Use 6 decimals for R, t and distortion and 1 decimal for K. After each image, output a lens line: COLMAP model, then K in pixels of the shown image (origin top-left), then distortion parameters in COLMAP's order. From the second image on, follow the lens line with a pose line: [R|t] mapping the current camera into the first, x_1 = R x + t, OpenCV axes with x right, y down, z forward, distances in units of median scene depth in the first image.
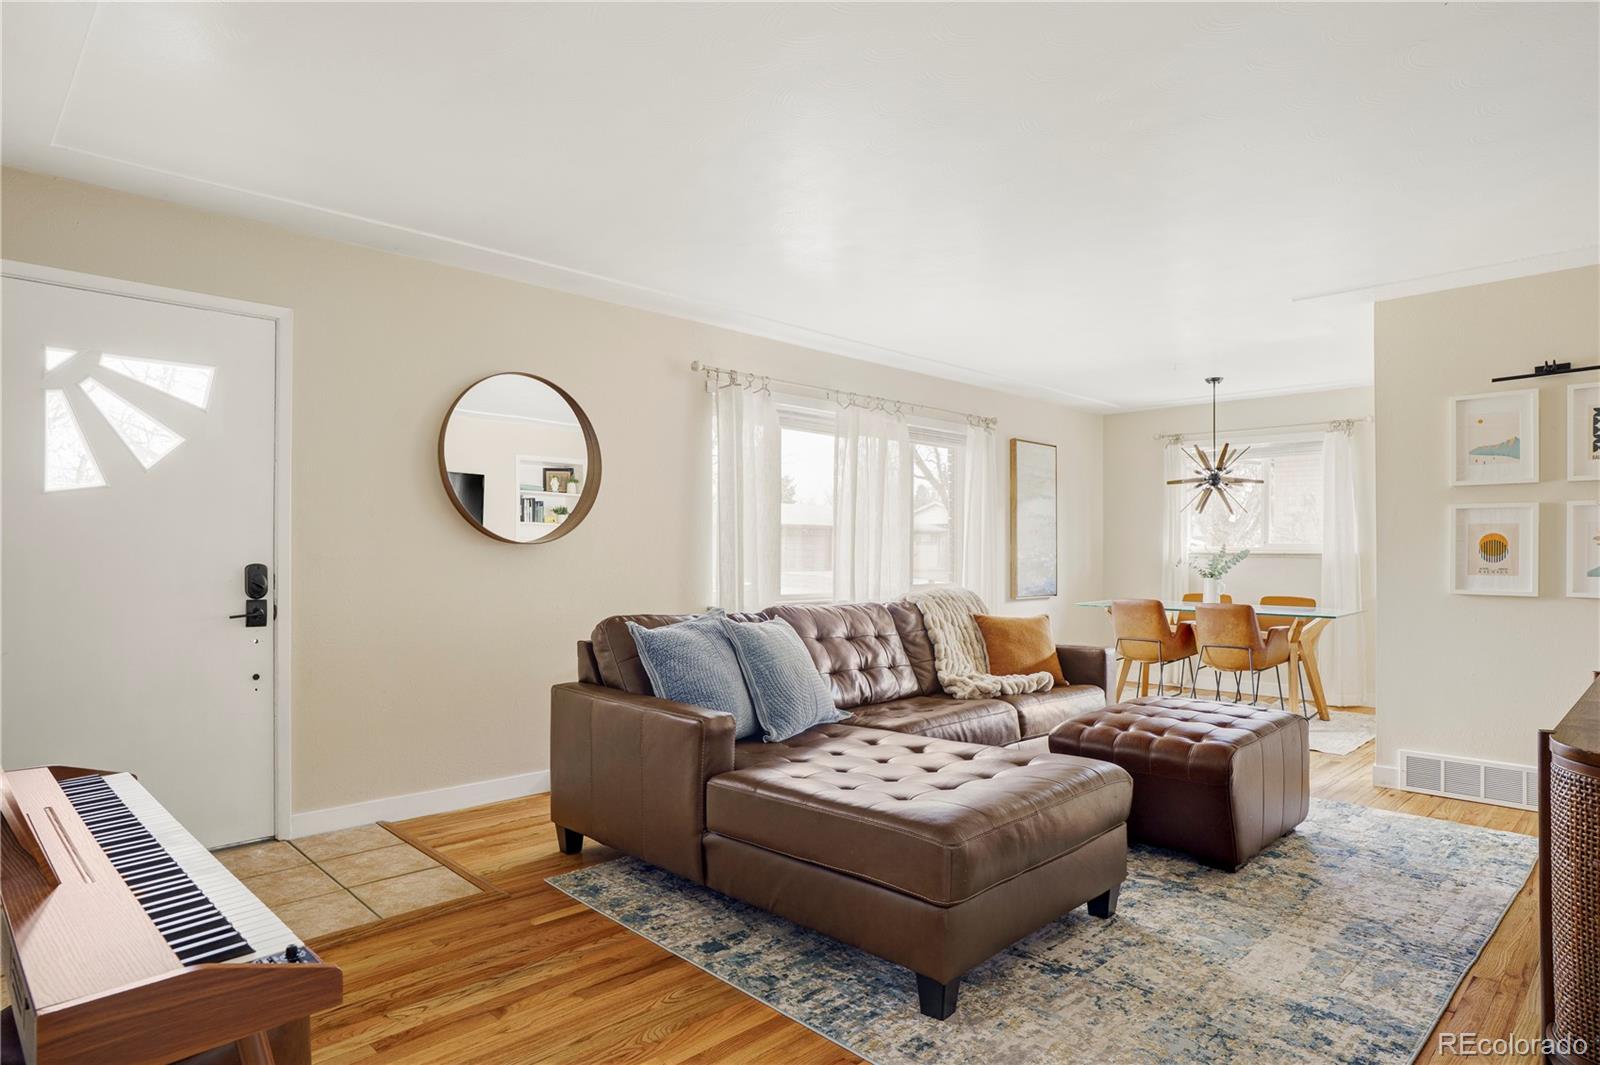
lens RADIAL K [[916.6, 0, 800.0], [0, 916.6, 532.5], [0, 0, 1]] dist [-0.066105, 0.047758]
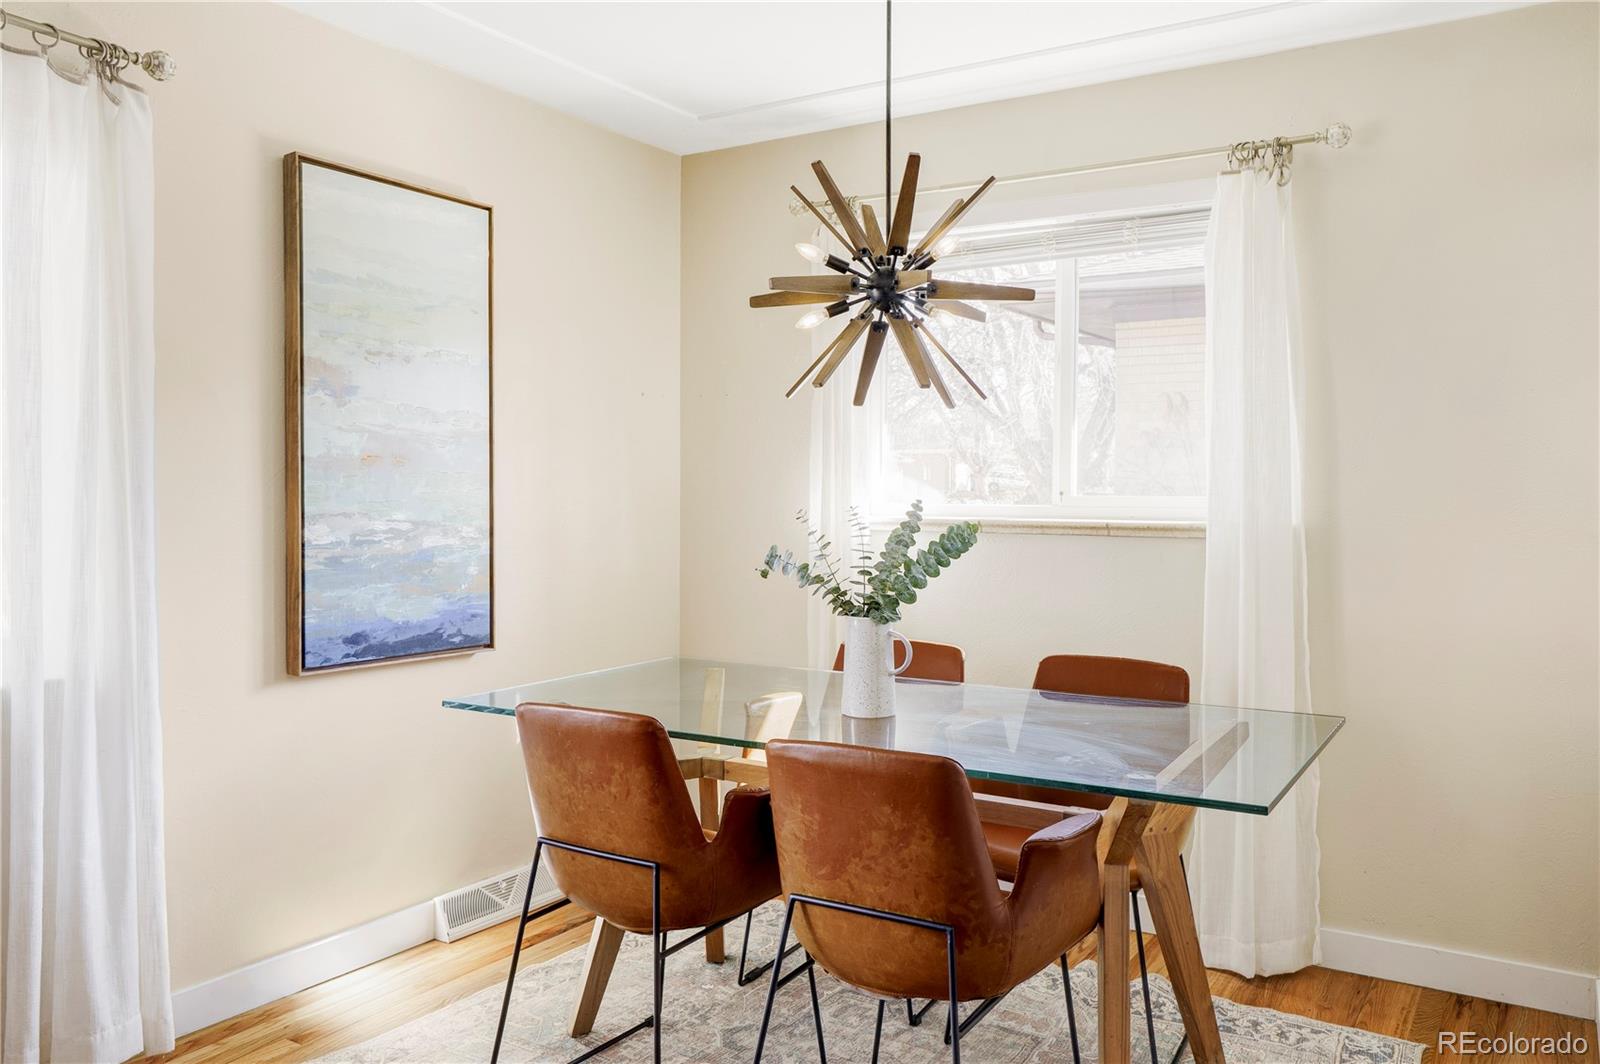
lens RADIAL K [[1213.0, 0, 837.7], [0, 1213.0, 533.7], [0, 0, 1]] dist [0.003378, 0.004479]
pose [[0.966228, -0.008010, 0.257562, 0.359938], [-0.005239, 0.998700, 0.050712, 0.003060], [-0.257634, -0.050349, 0.964930, 0.650009]]
